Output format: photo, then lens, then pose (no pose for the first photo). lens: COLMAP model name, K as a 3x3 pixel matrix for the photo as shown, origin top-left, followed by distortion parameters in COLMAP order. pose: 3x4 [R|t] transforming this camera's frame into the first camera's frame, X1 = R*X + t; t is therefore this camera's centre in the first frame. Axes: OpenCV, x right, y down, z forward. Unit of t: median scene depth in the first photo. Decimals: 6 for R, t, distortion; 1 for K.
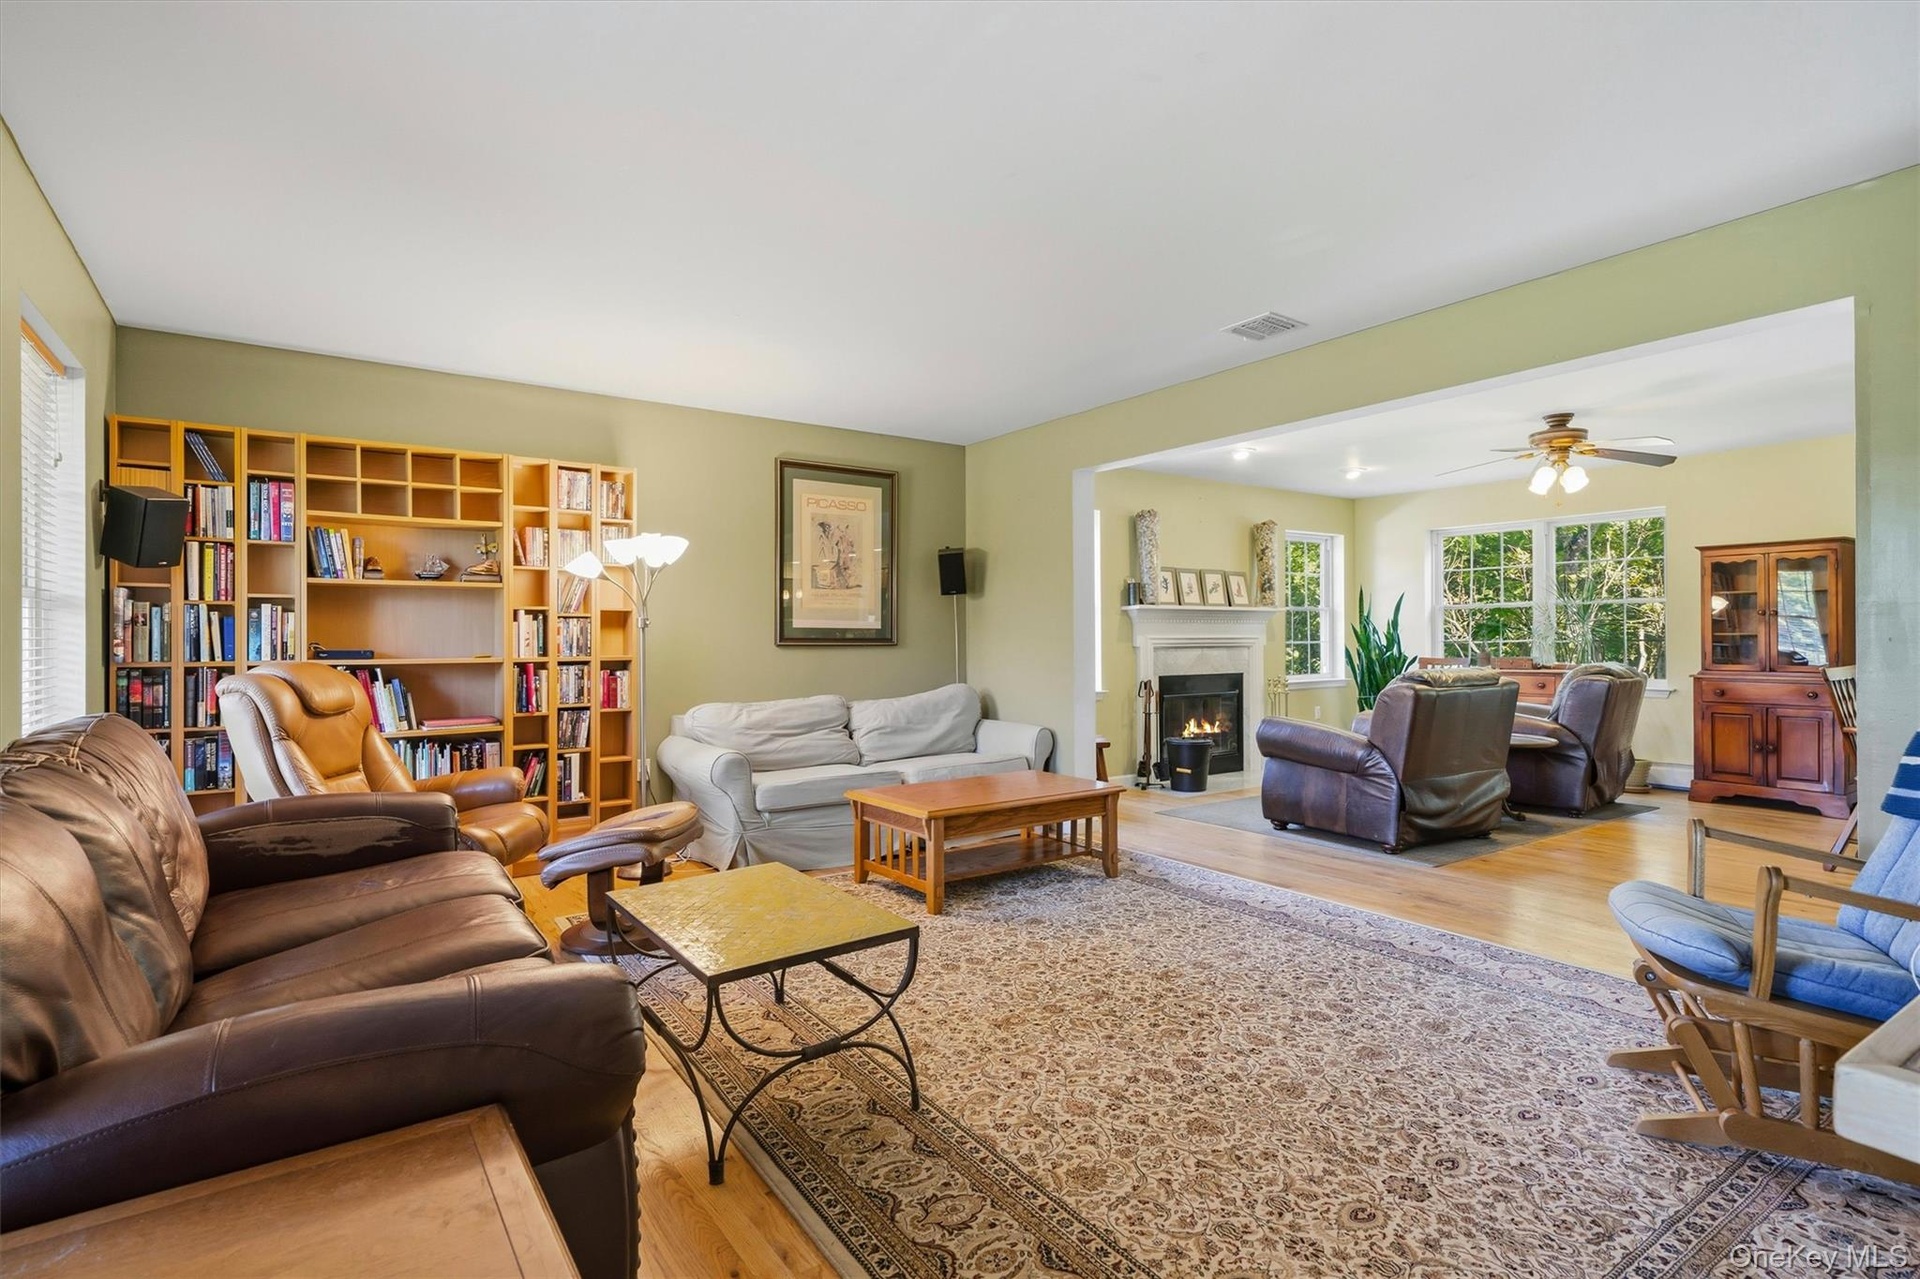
lens RADIAL K [[933.6, 0, 956.6], [0, 933.6, 642.6], [0, 0, 1]] dist [0.005001, 0.002041]
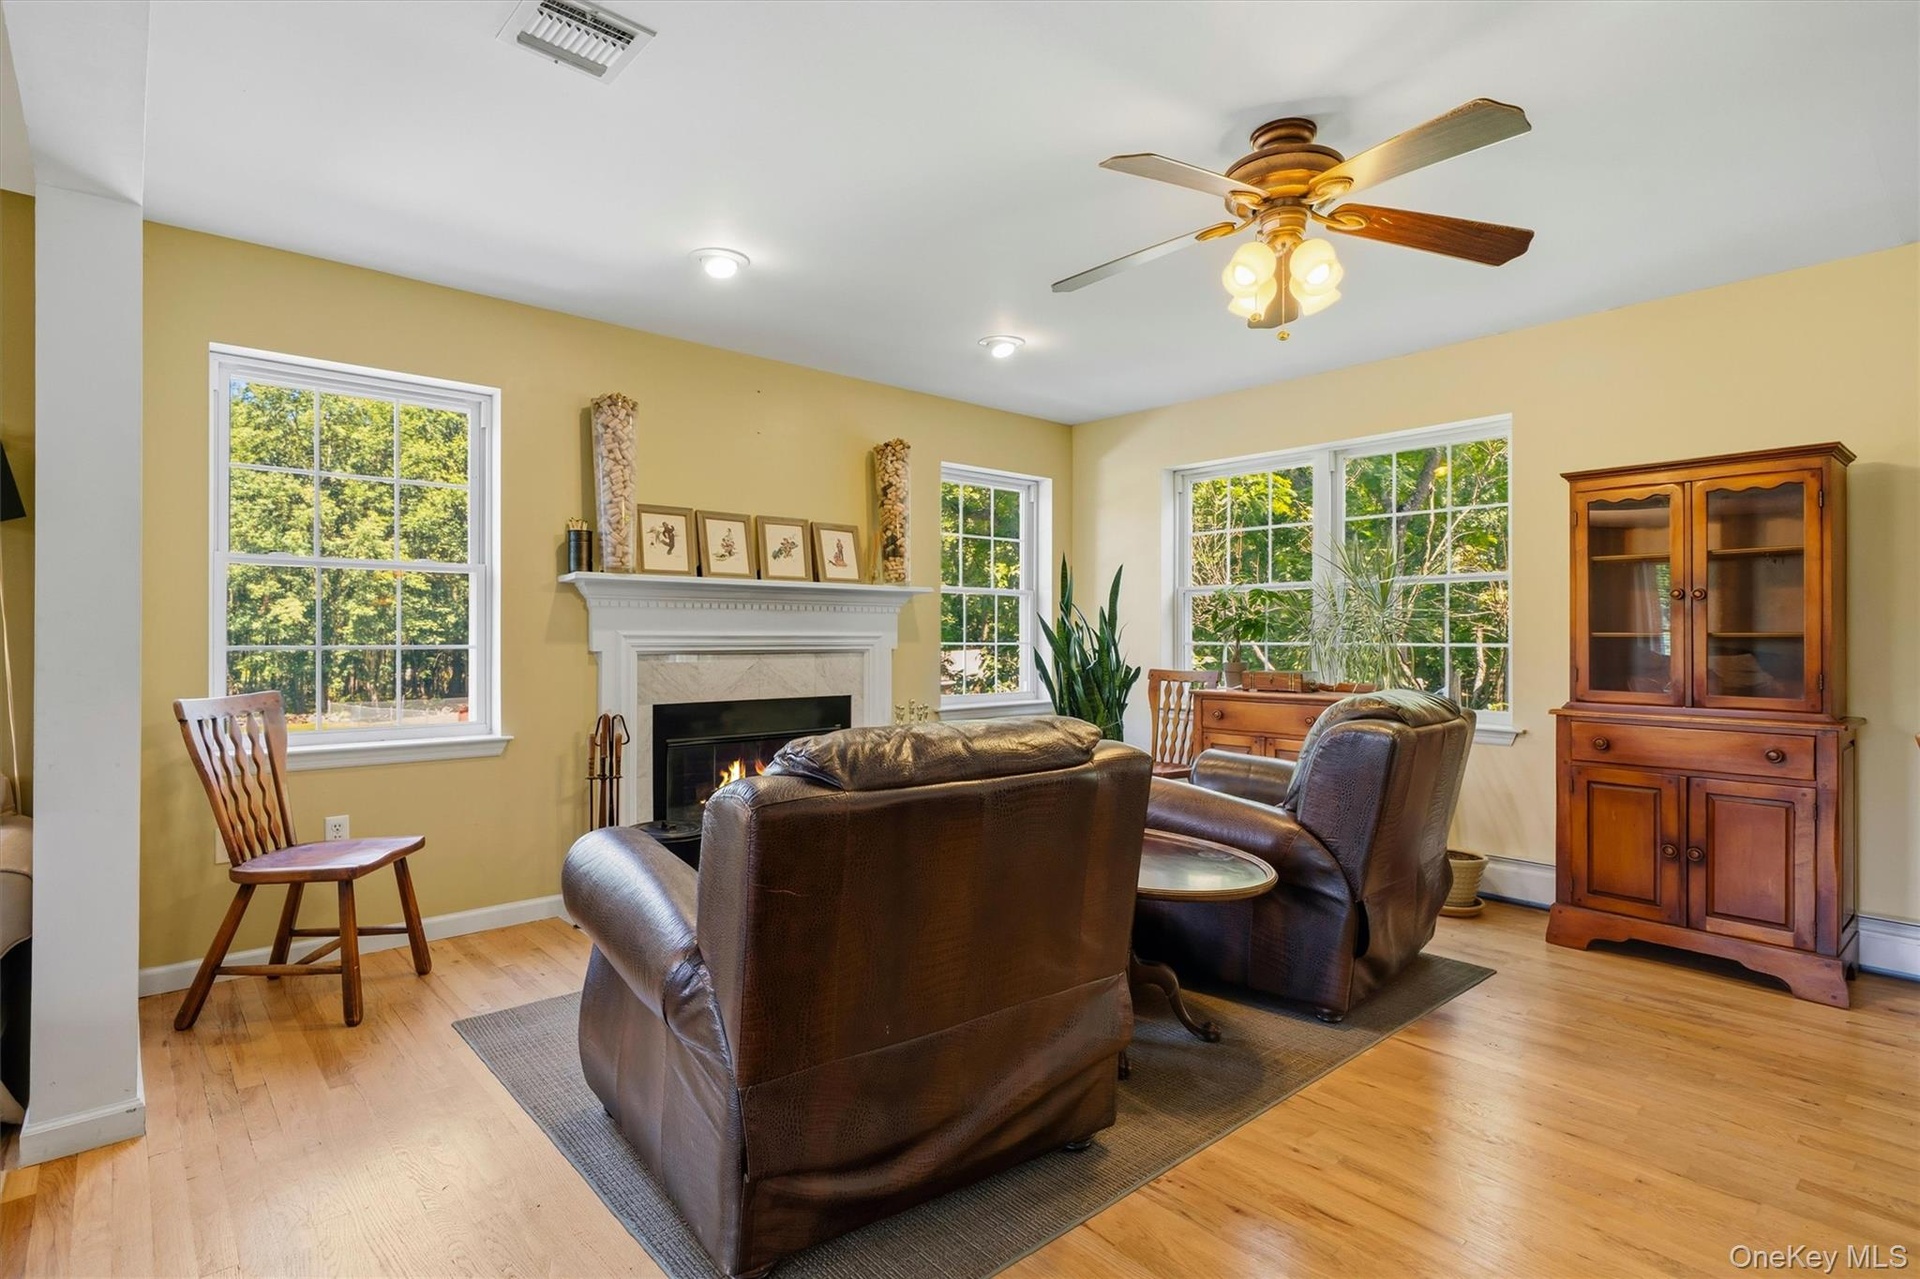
lens RADIAL K [[933.6, 0, 960.1], [0, 933.6, 641.9], [0, 0, 1]] dist [0.005001, 0.002041]
pose [[0.993561, 0.006486, 0.113109, 0.359477], [-0.006529, 0.999979, 0.000012, -0.002552], [-0.113107, -0.000751, 0.993583, 0.471785]]
